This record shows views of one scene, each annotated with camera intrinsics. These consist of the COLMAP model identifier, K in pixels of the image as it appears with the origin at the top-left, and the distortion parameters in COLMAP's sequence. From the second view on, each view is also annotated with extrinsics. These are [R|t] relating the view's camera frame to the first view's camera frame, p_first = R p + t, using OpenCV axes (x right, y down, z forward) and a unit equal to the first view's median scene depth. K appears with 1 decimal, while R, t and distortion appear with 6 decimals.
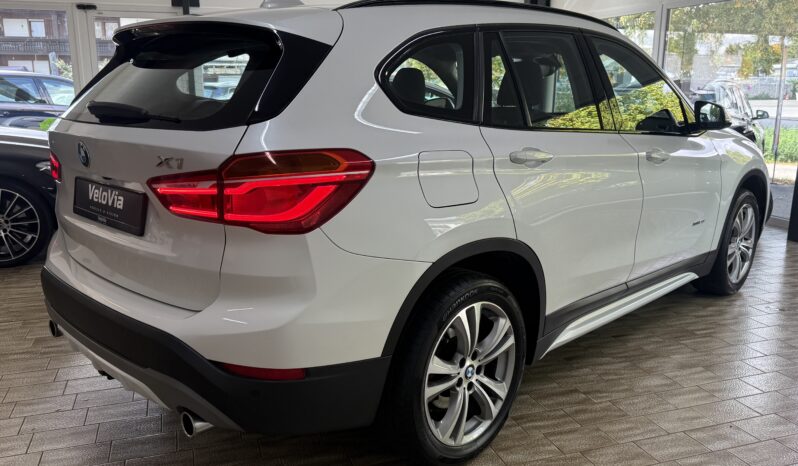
lens RADIAL K [[683.3, 0, 399.5], [0, 683.3, 231.9], [0, 0, 1]] dist [0.046596, -0.015532]
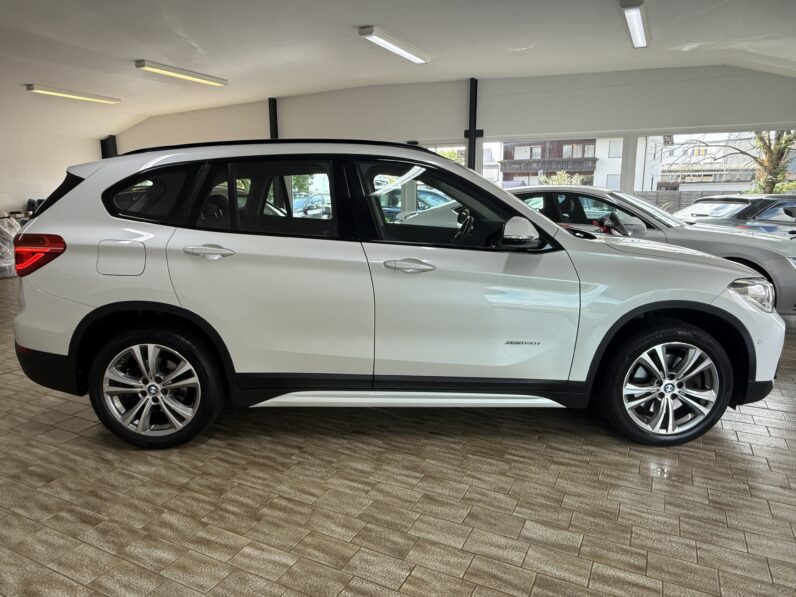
lens RADIAL K [[556.1, 0, 376.6], [0, 556.1, 303.2], [0, 0, 1]] dist [0.000883, -0.013328]
pose [[0.691556, 0.141933, -0.708241, 1.017709], [-0.152252, 0.987119, 0.049156, -0.092825], [0.706095, 0.073837, 0.704258, 0.379145]]
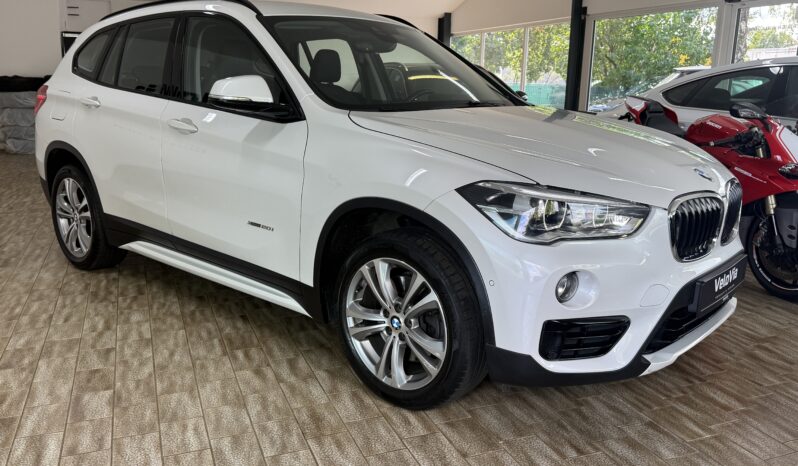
lens RADIAL K [[661.8, 0, 401.4], [0, 661.8, 232.5], [0, 0, 1]] dist [-0.013781, -0.032441]
pose [[0.052072, 0.229536, -0.971906, 1.476551], [-0.228096, 0.950234, 0.212197, -0.259273], [0.972245, 0.210638, 0.101837, 1.330858]]
